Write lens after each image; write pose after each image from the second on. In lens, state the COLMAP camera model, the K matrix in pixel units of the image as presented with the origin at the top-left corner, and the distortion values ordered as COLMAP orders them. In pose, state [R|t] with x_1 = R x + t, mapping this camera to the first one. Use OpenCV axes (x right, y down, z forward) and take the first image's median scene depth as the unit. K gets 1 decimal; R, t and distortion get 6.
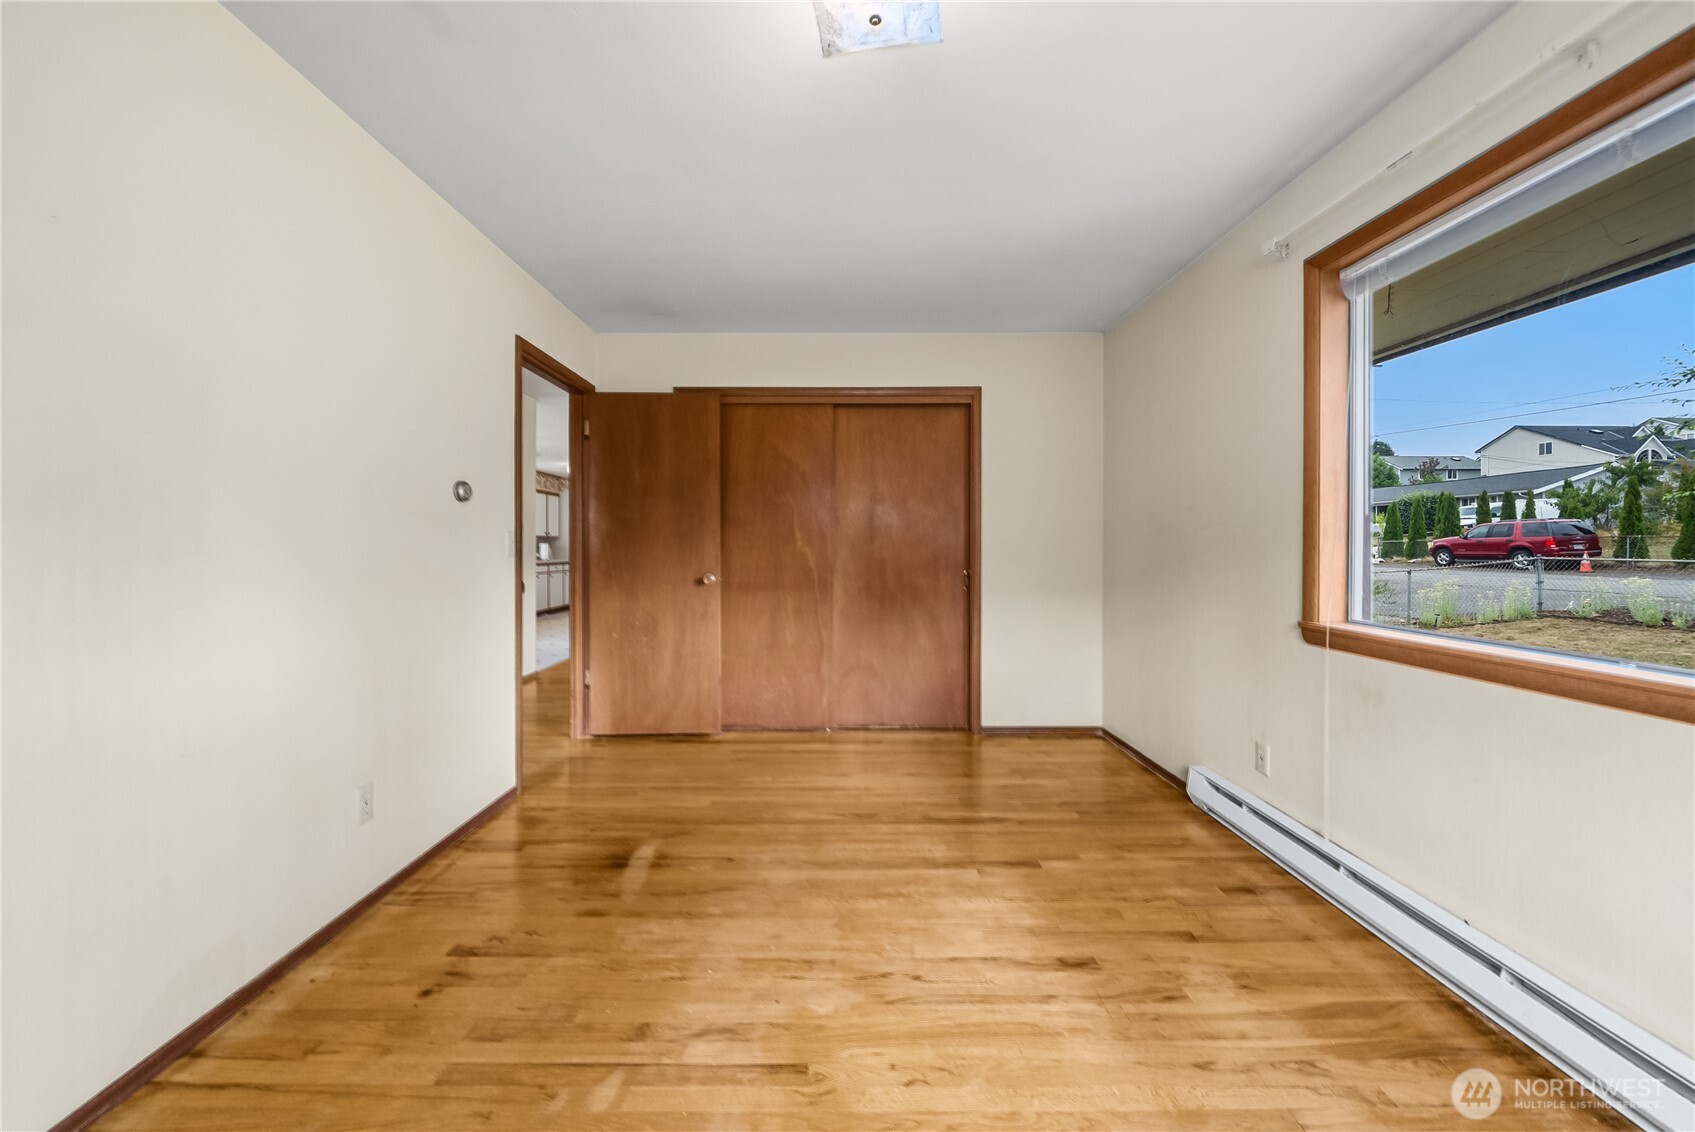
lens RADIAL K [[599.1, 0, 844.5], [0, 599.1, 546.6], [0, 0, 1]] dist [-0.005786, -0.000323]
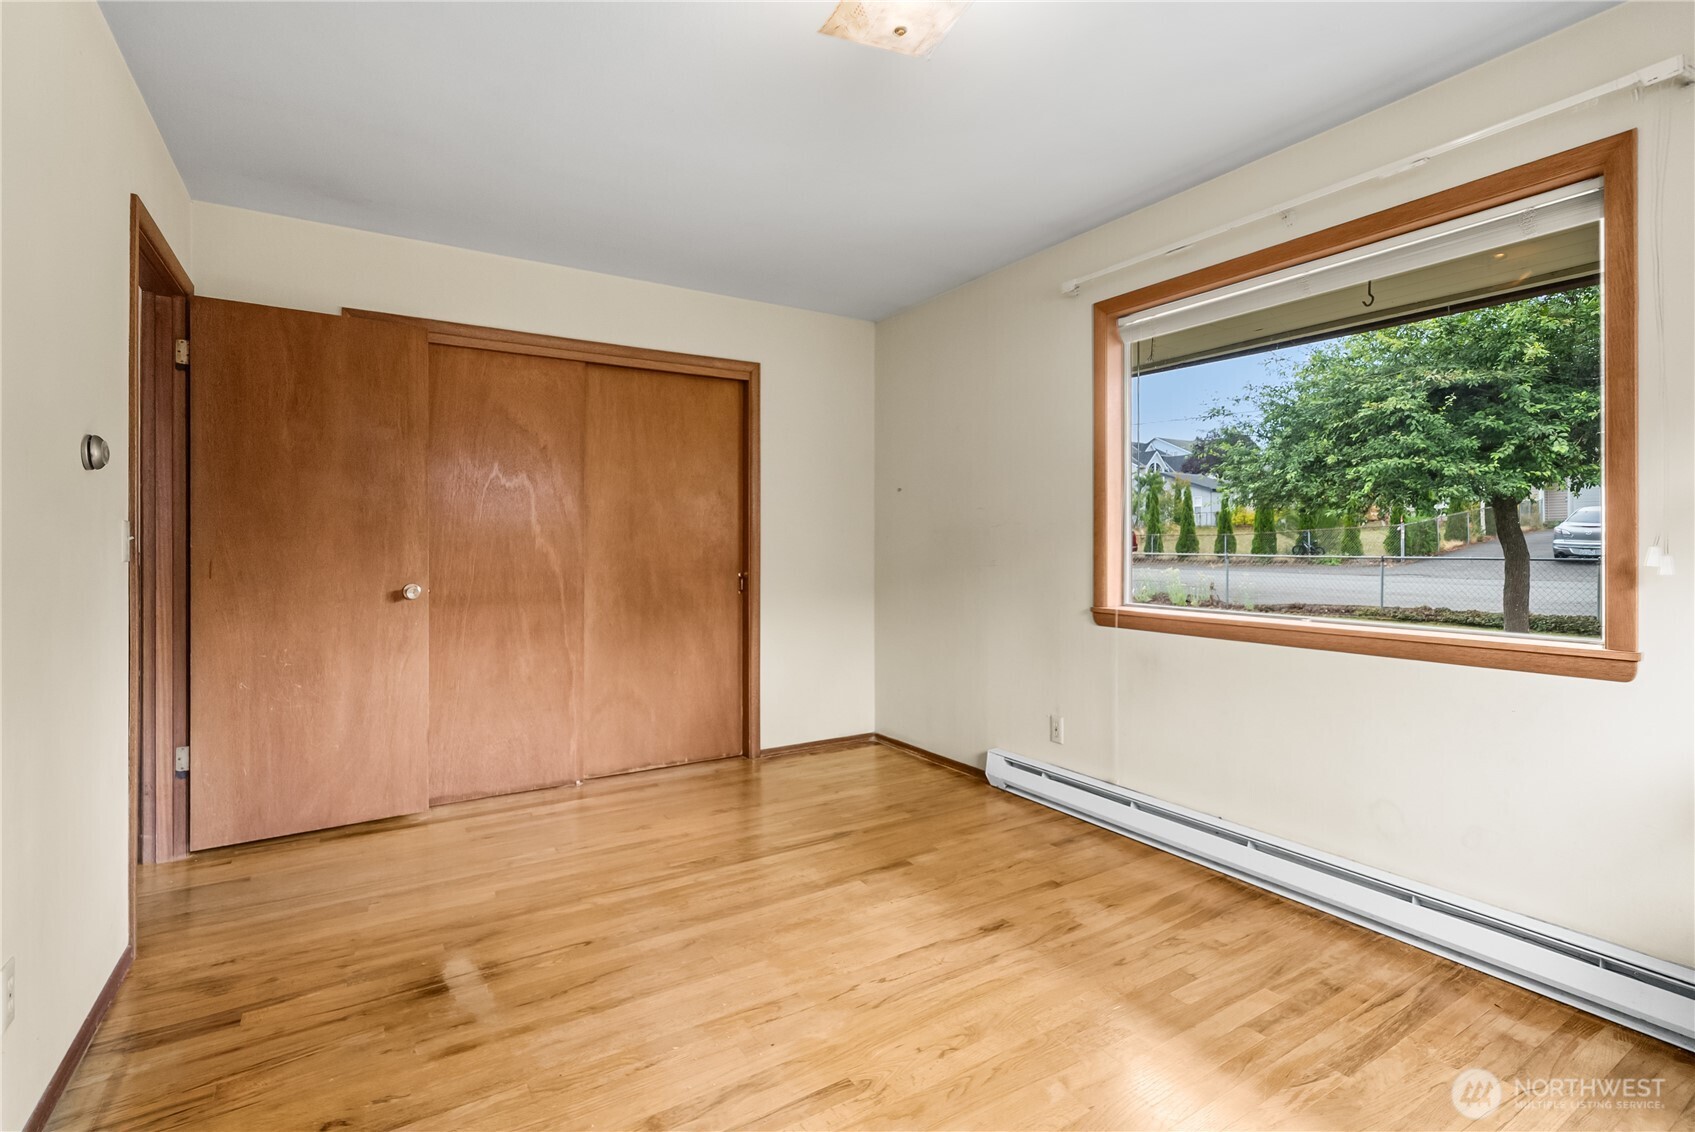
lens RADIAL K [[770.7, 0, 840.3], [0, 770.7, 538.0], [0, 0, 1]] dist [-0.000630, -0.000728]
pose [[0.851576, 0.002382, 0.524226, -0.340947], [0.001997, 0.999968, -0.007787, -0.000656], [-0.524228, 0.007678, 0.851543, -0.031603]]
